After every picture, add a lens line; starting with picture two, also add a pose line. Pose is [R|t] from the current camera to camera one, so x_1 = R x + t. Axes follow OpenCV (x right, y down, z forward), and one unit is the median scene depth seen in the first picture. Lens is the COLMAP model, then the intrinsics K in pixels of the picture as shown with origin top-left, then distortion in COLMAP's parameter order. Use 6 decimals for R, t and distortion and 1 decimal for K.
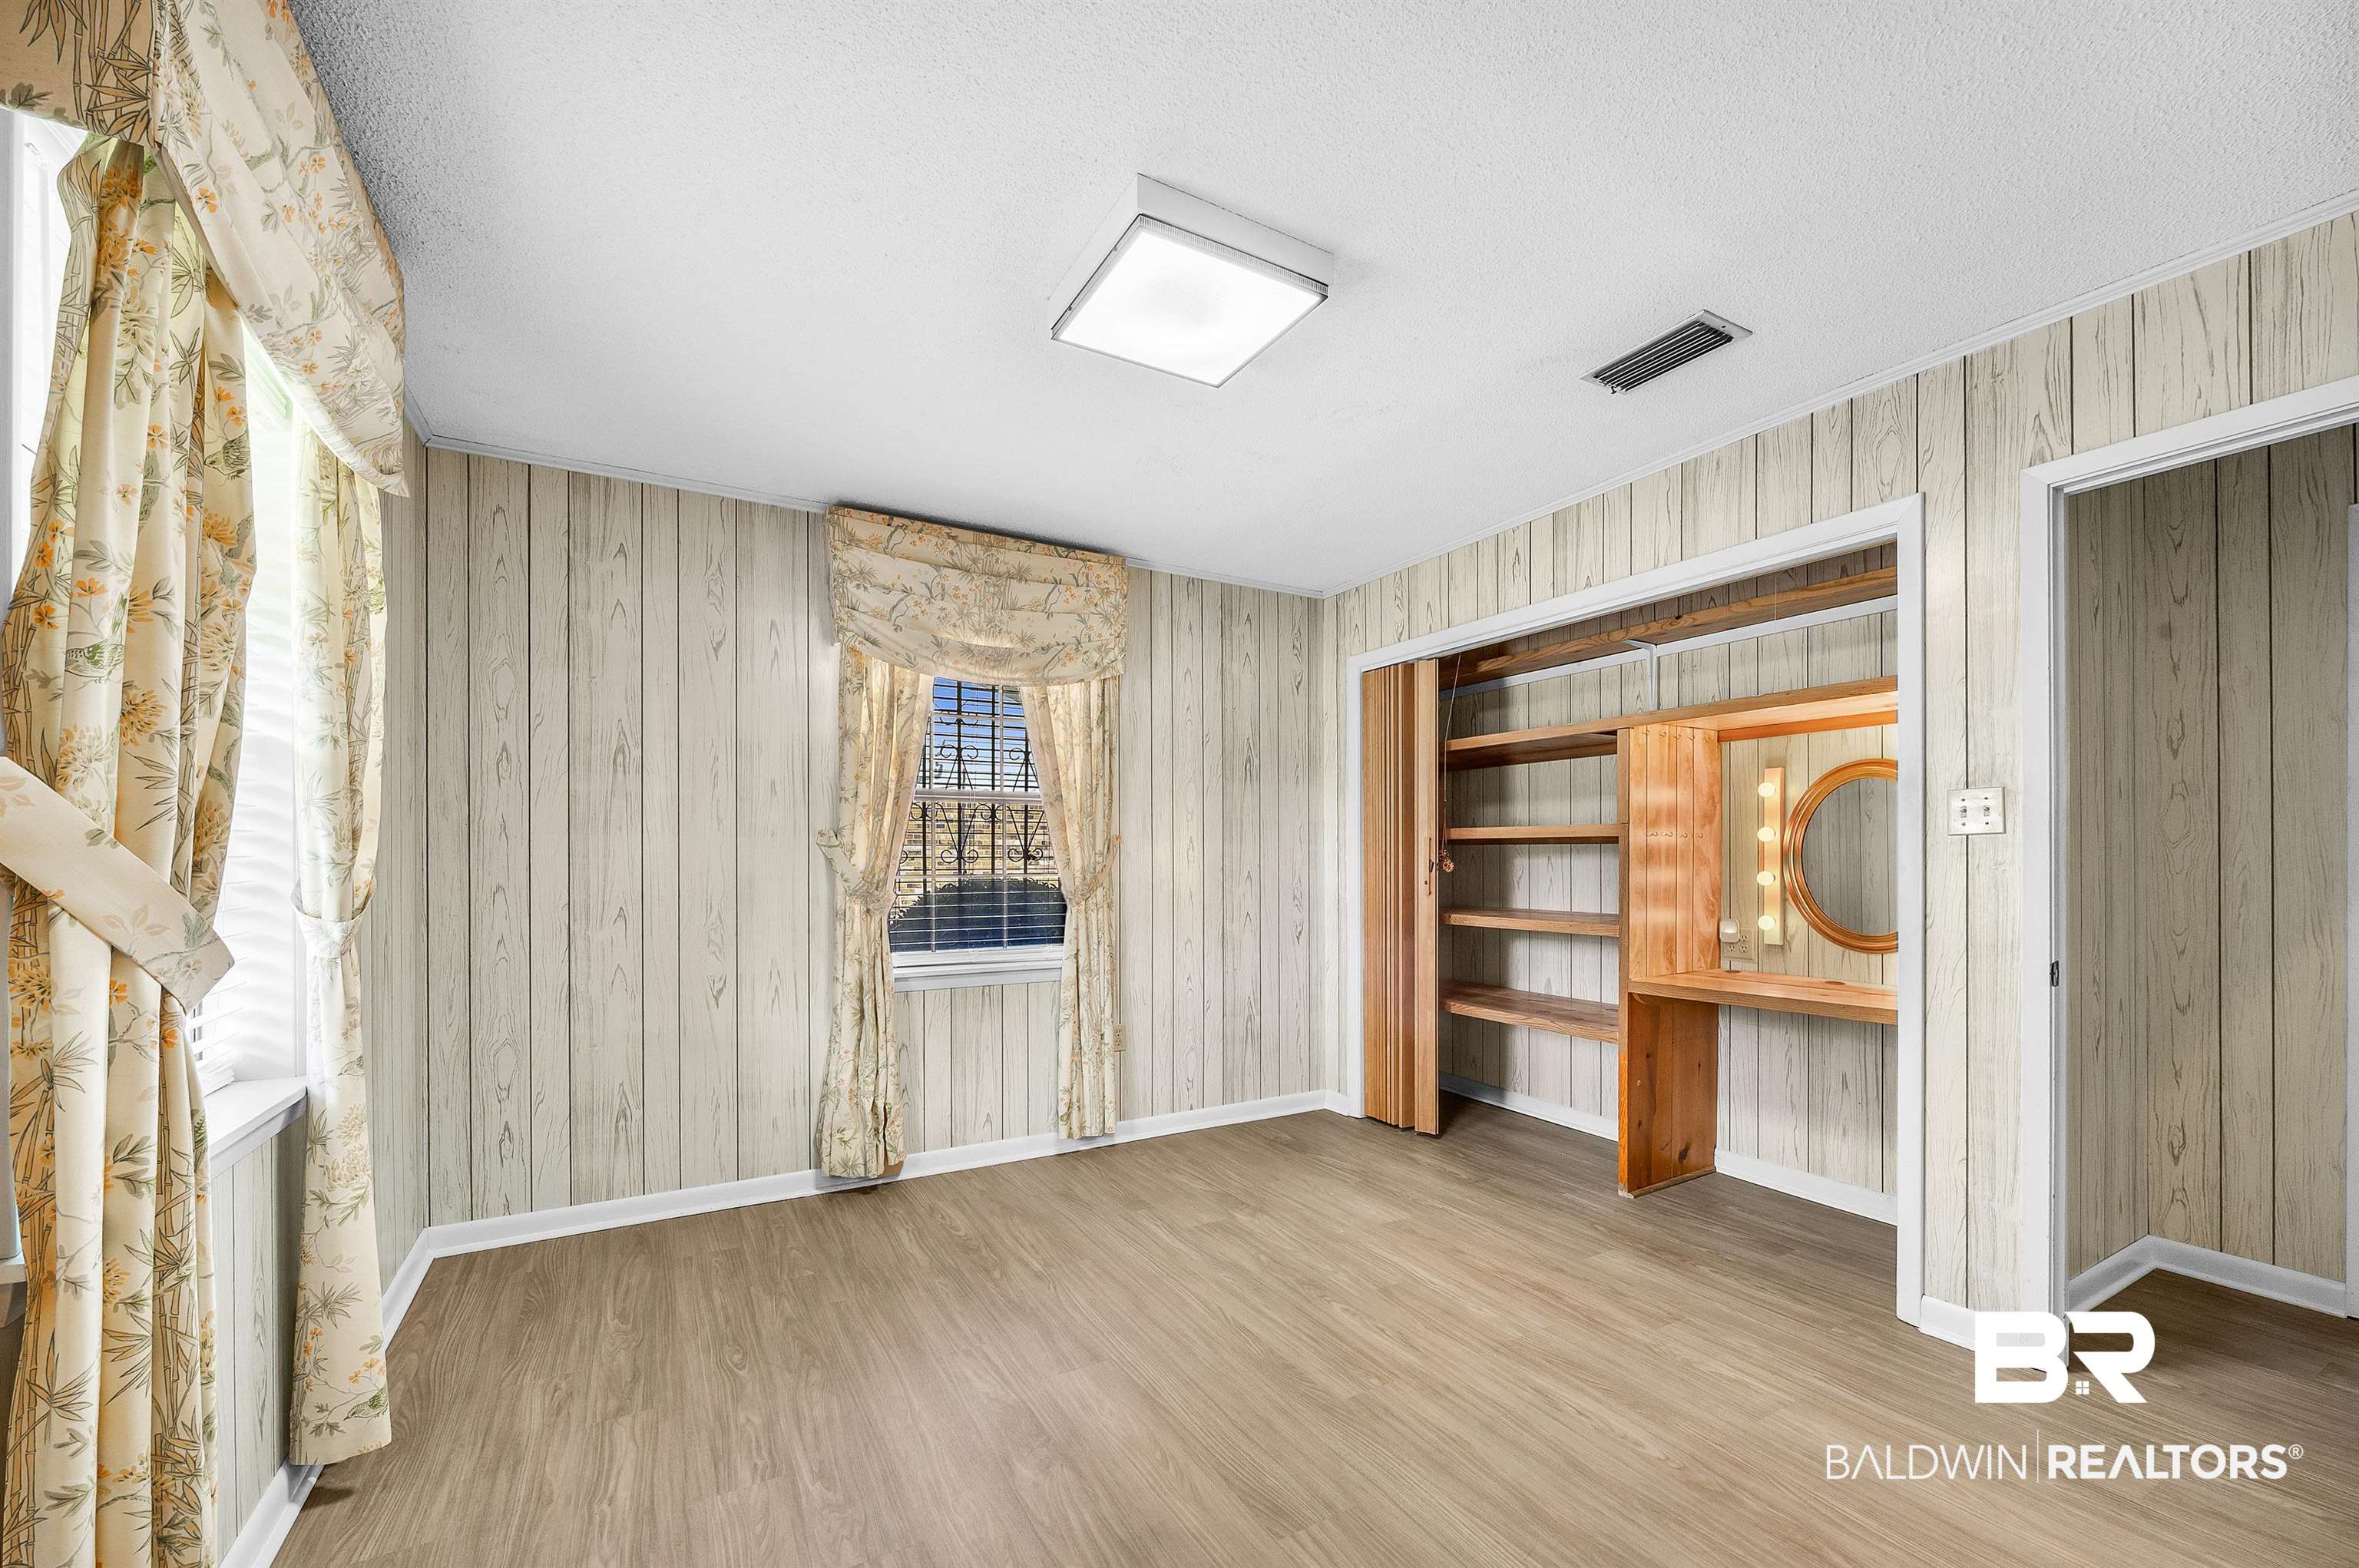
lens RADIAL K [[943.2, 0, 1214.5], [0, 943.2, 860.7], [0, 0, 1]] dist [-0.001229, -0.000272]
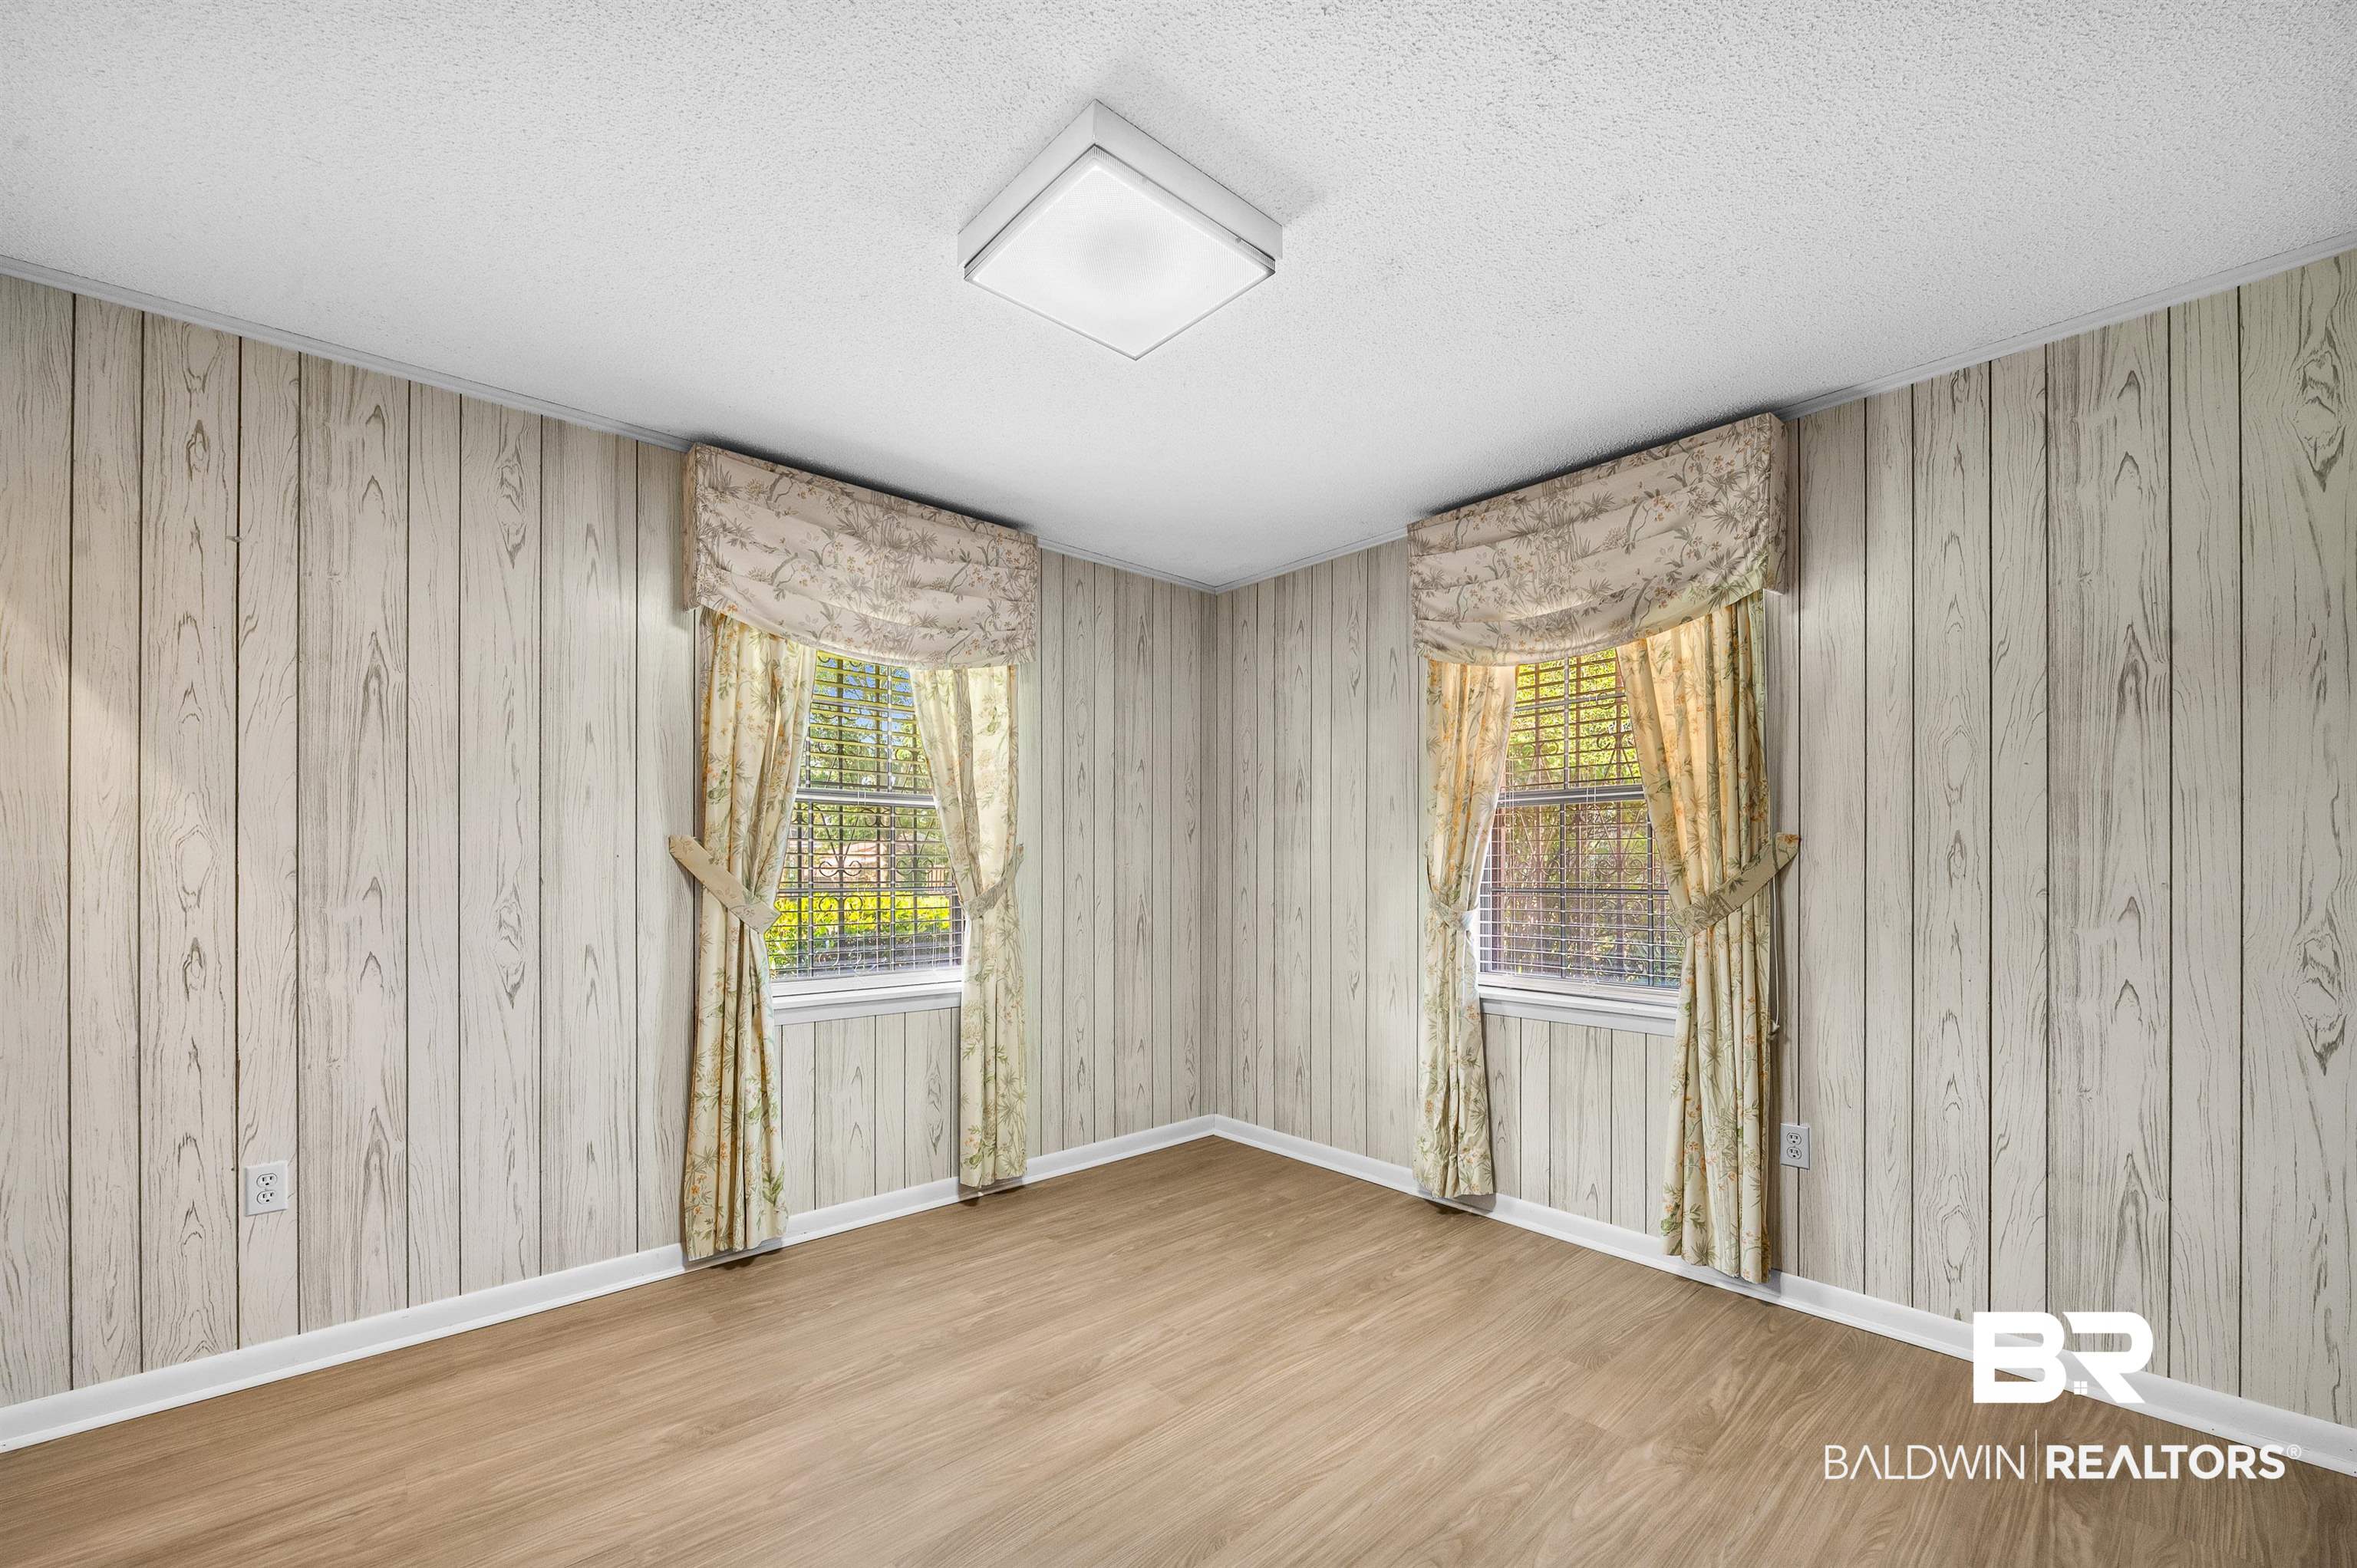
lens RADIAL K [[941.5, 0, 1180.5], [0, 941.5, 874.3], [0, 0, 1]] dist [-0.001948, -0.000204]
pose [[0.202425, 0.004965, -0.979285, 0.510826], [-0.005173, 0.999979, 0.004001, 0.000095], [0.979284, 0.004256, 0.202447, 0.519353]]
